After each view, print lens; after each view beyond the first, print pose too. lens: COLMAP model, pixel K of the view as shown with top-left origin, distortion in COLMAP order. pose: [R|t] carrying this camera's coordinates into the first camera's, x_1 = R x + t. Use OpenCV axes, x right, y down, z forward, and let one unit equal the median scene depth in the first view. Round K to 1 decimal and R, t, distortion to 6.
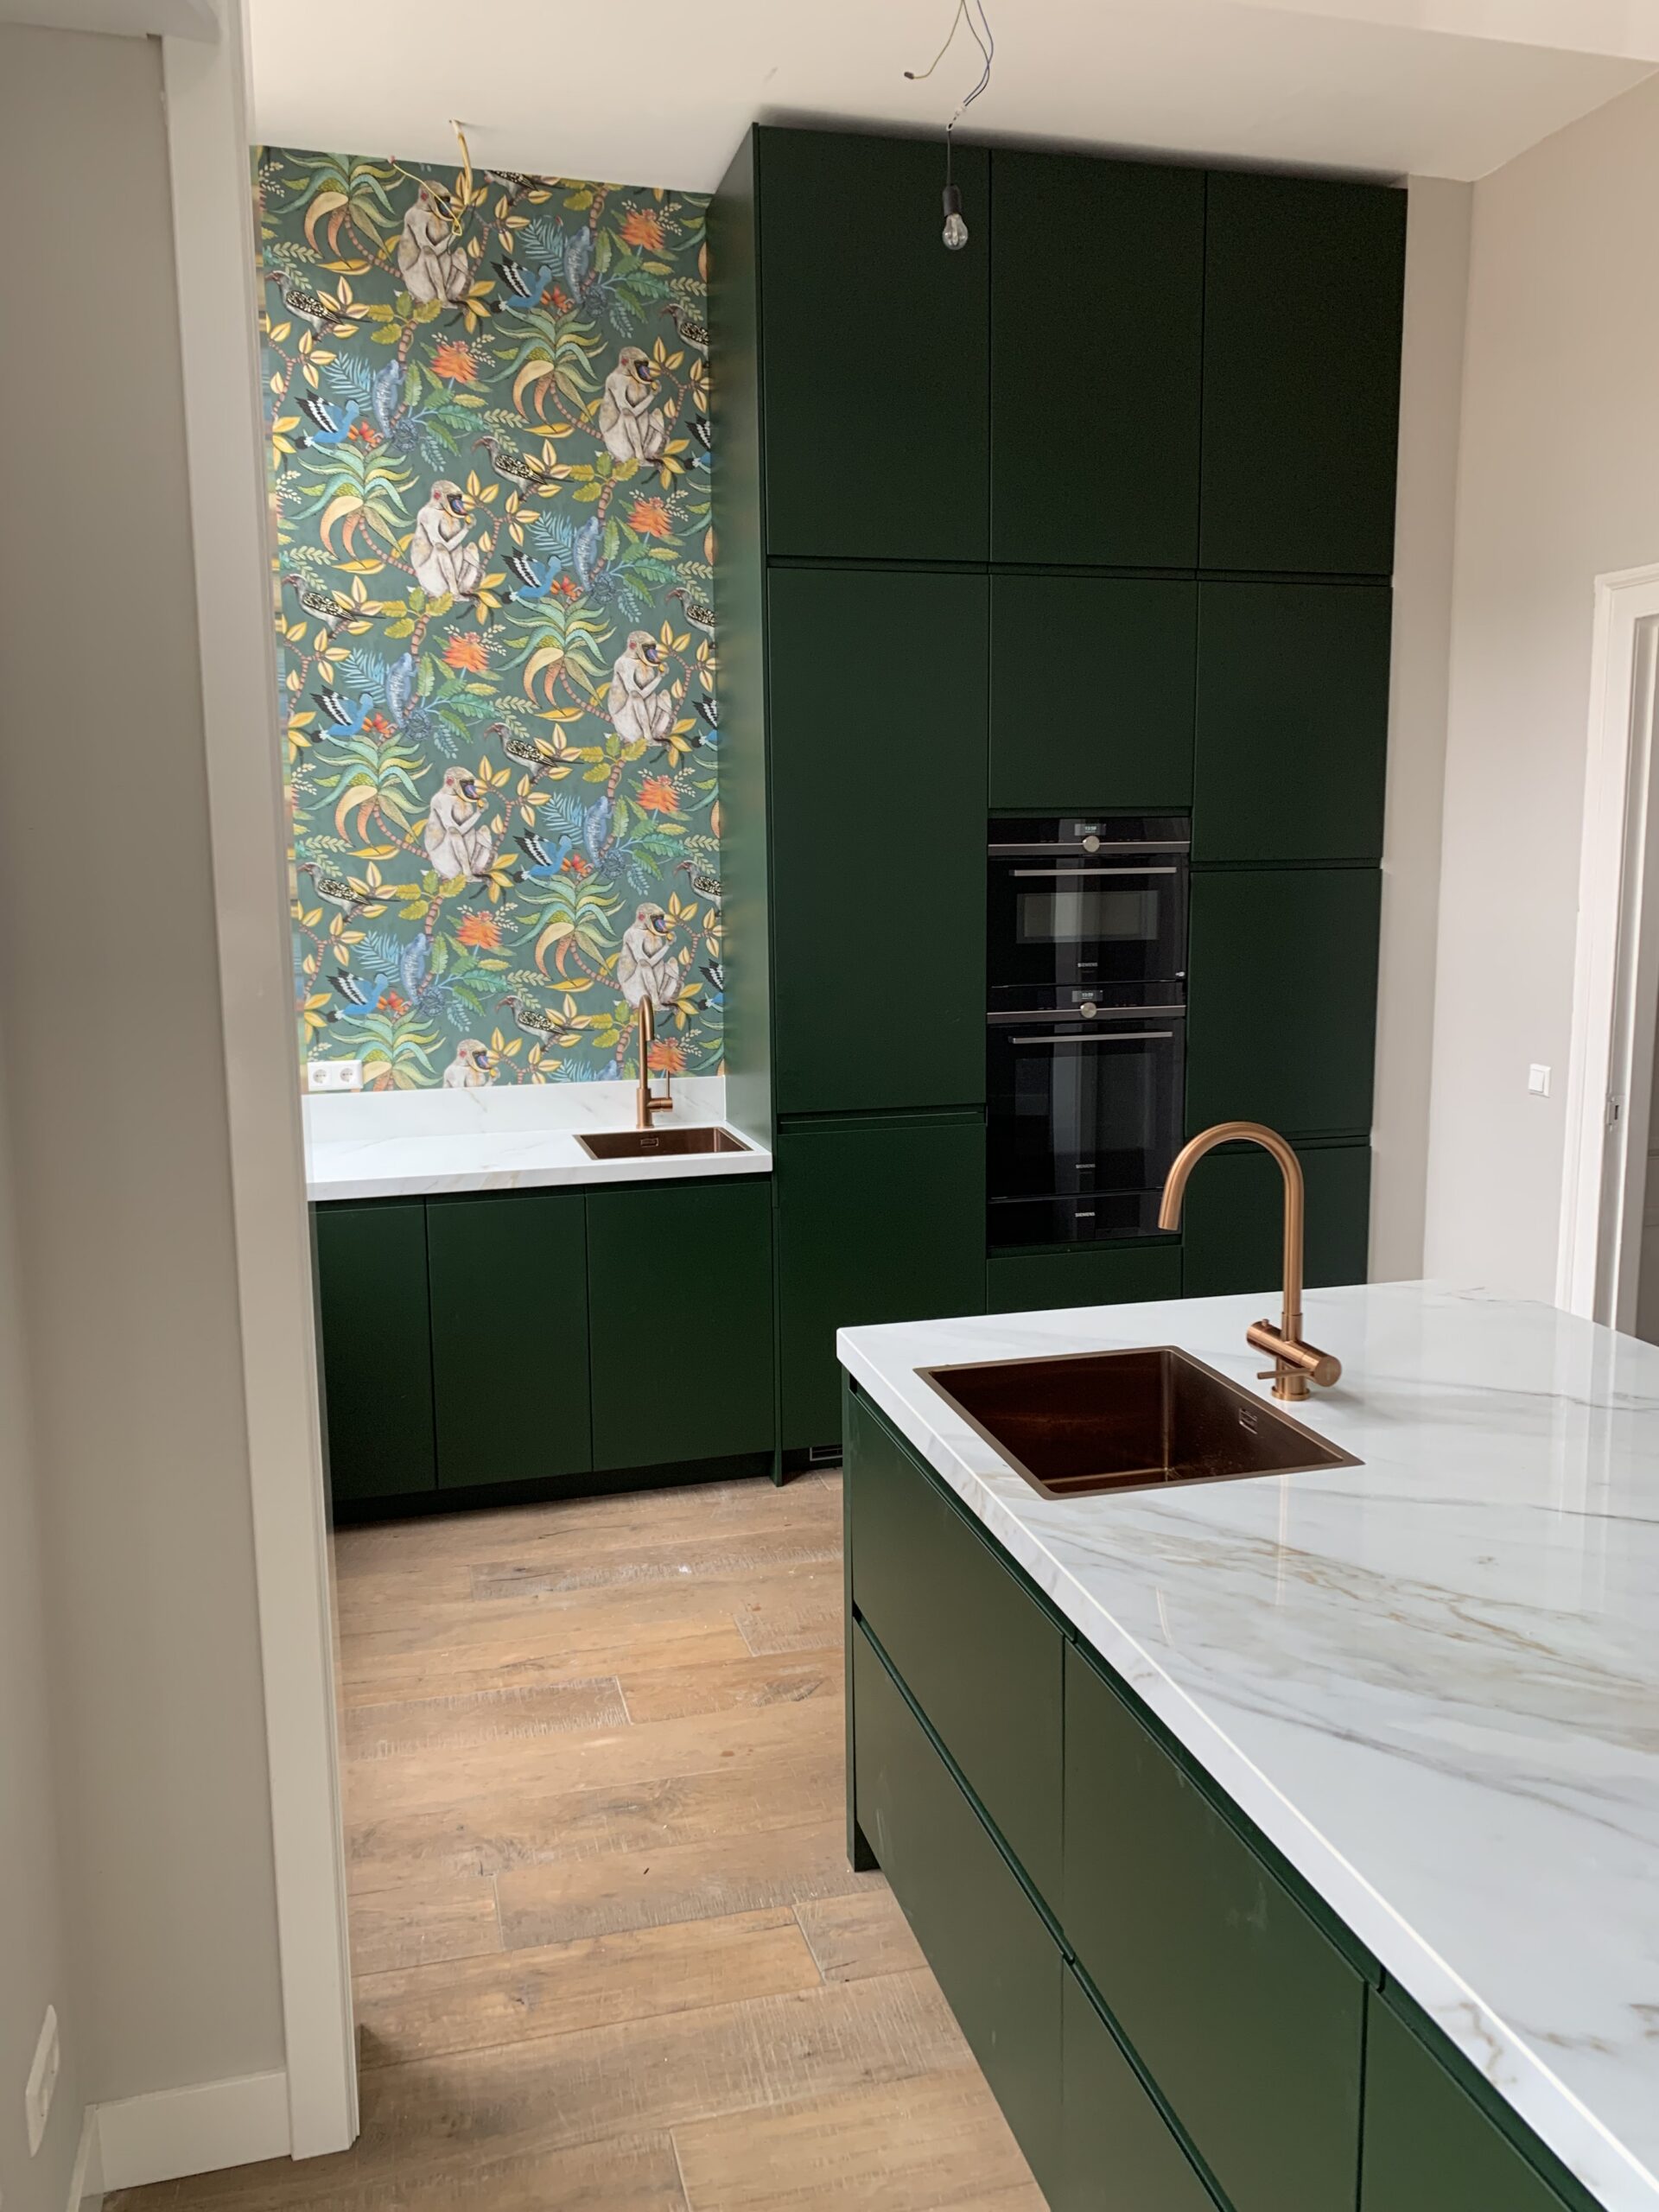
lens RADIAL K [[1706.7, 0, 843.7], [0, 1706.7, 1112.3], [0, 0, 1]] dist [0.116391, -0.221136]
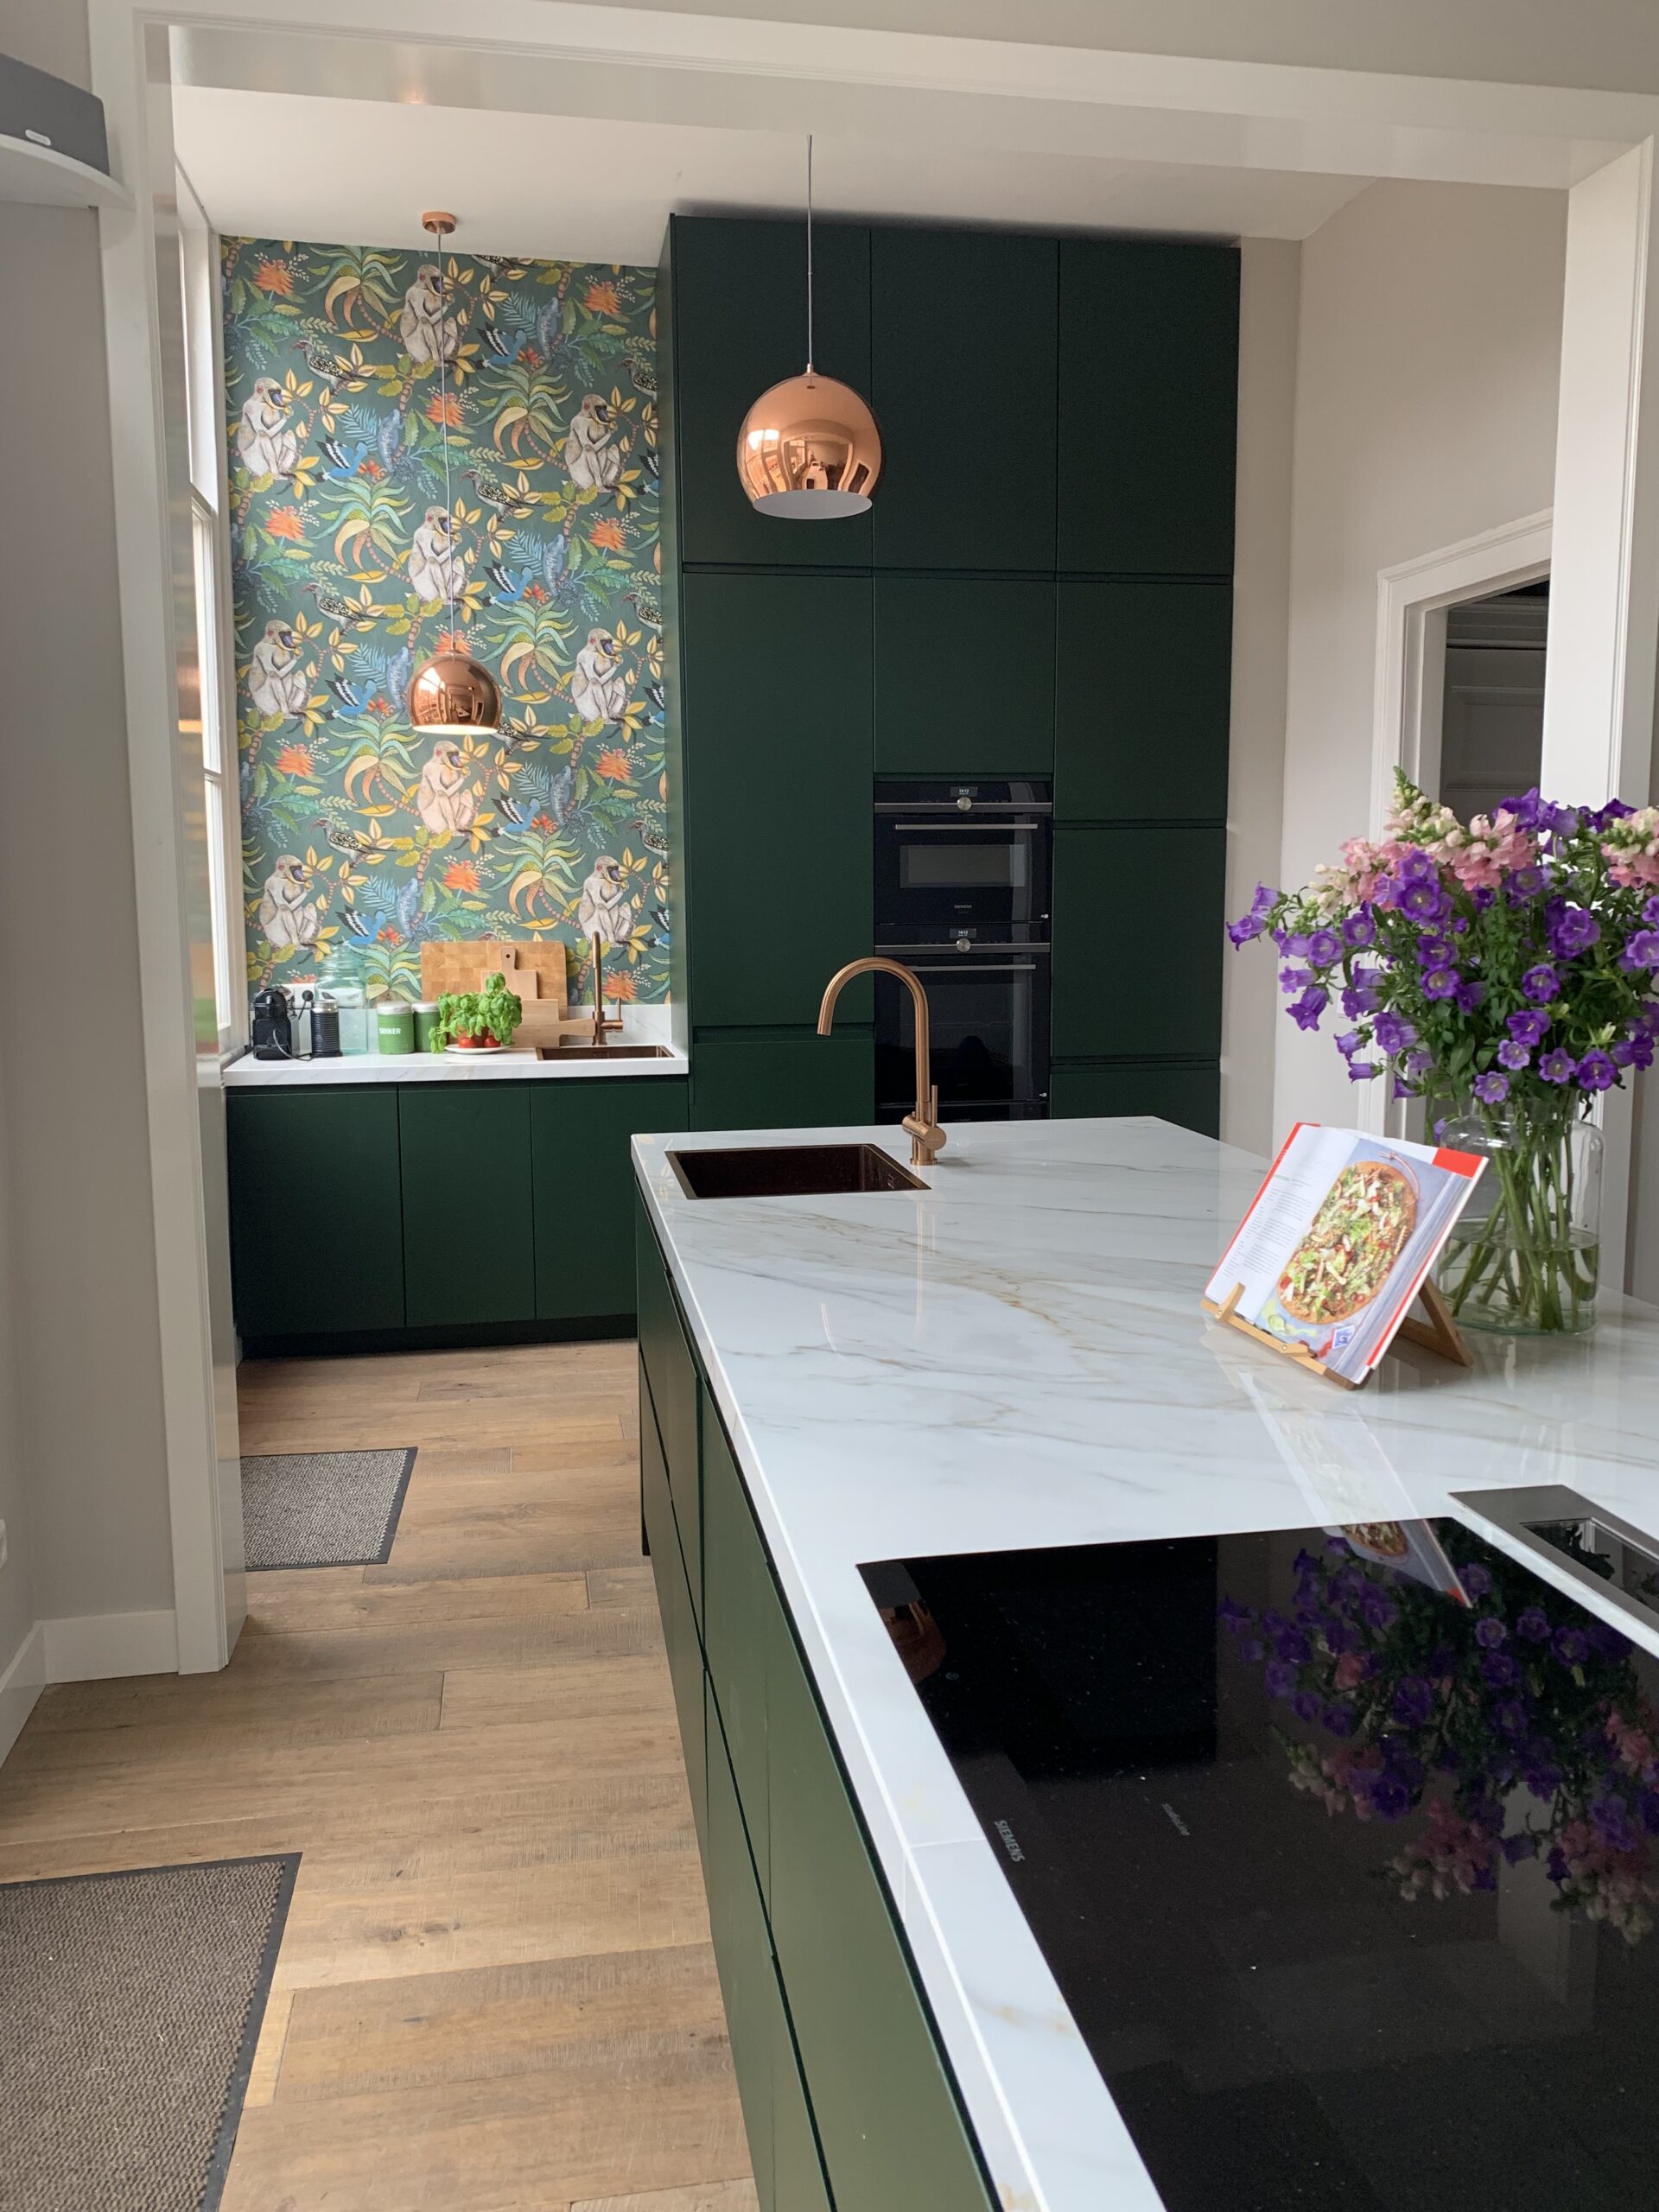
lens RADIAL K [[1695.3, 0, 829.5], [0, 1695.3, 1106.0], [0, 0, 1]] dist [0.127825, -0.286991]
pose [[0.996059, 0.015285, -0.087363, 0.155083], [-0.017032, 0.999669, -0.019291, 0.075352], [0.087039, 0.020703, 0.995990, -0.171427]]
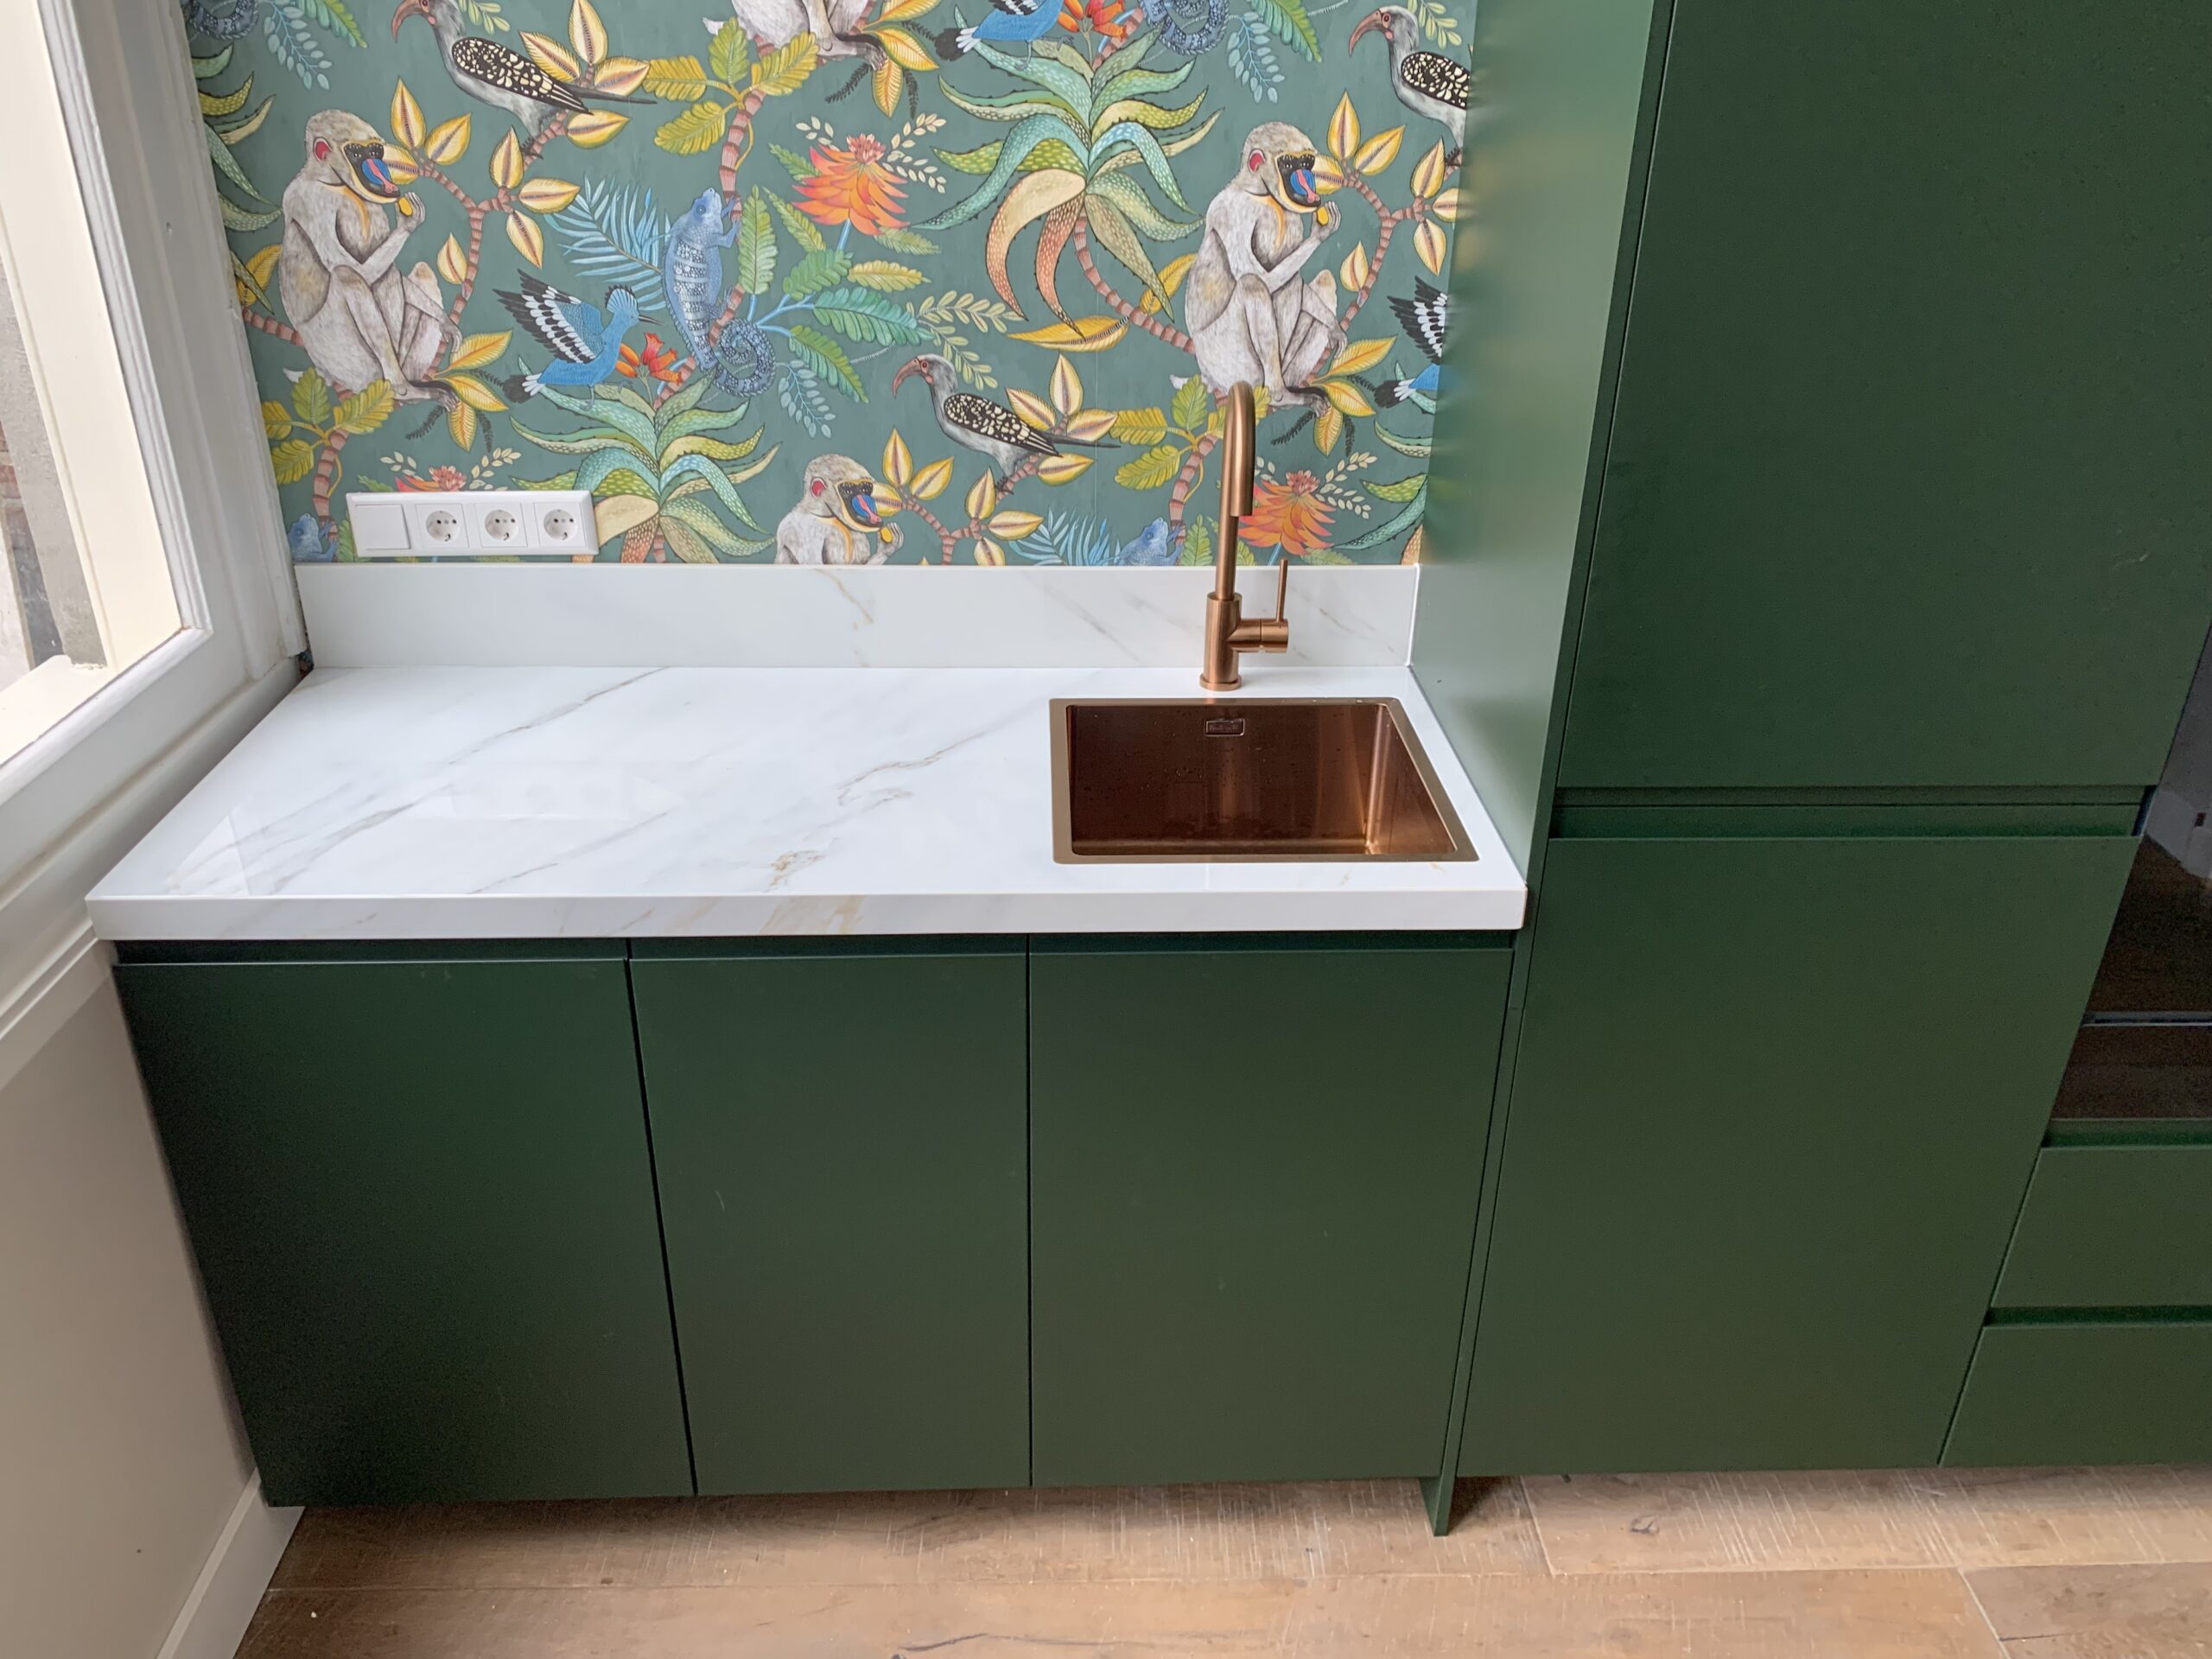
lens RADIAL K [[1734.7, 0, 1106.0], [0, 1734.7, 829.5], [0, 0, 1]] dist [0.144419, -0.334092]
pose [[0.970968, 0.127162, -0.202610, -0.052616], [-0.059183, 0.948369, 0.311597, -0.097225], [0.231772, -0.290560, 0.928362, 0.600611]]
